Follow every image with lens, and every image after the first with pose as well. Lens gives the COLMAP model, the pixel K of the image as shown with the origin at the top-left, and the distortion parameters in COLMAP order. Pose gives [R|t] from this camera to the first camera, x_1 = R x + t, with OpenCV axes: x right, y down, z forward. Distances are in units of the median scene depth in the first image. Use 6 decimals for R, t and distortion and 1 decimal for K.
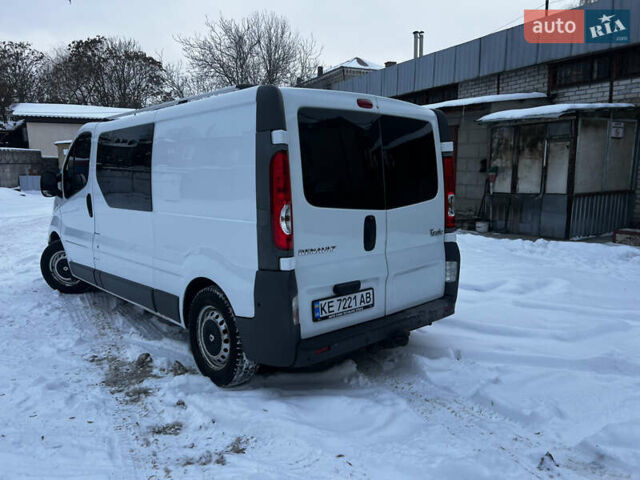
lens RADIAL K [[510.1, 0, 320.0], [0, 510.1, 240.0], [0, 0, 1]] dist [0.008705, -0.002307]
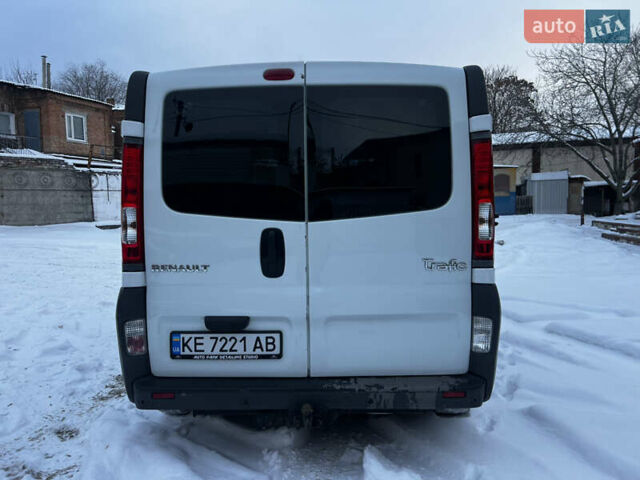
lens RADIAL K [[510.1, 0, 320.0], [0, 510.1, 240.0], [0, 0, 1]] dist [0.008705, -0.002307]
pose [[0.714527, 0.041224, -0.698392, 0.647392], [-0.081378, 0.996383, -0.024444, -0.019949], [0.694858, 0.074300, 0.715298, 0.540285]]
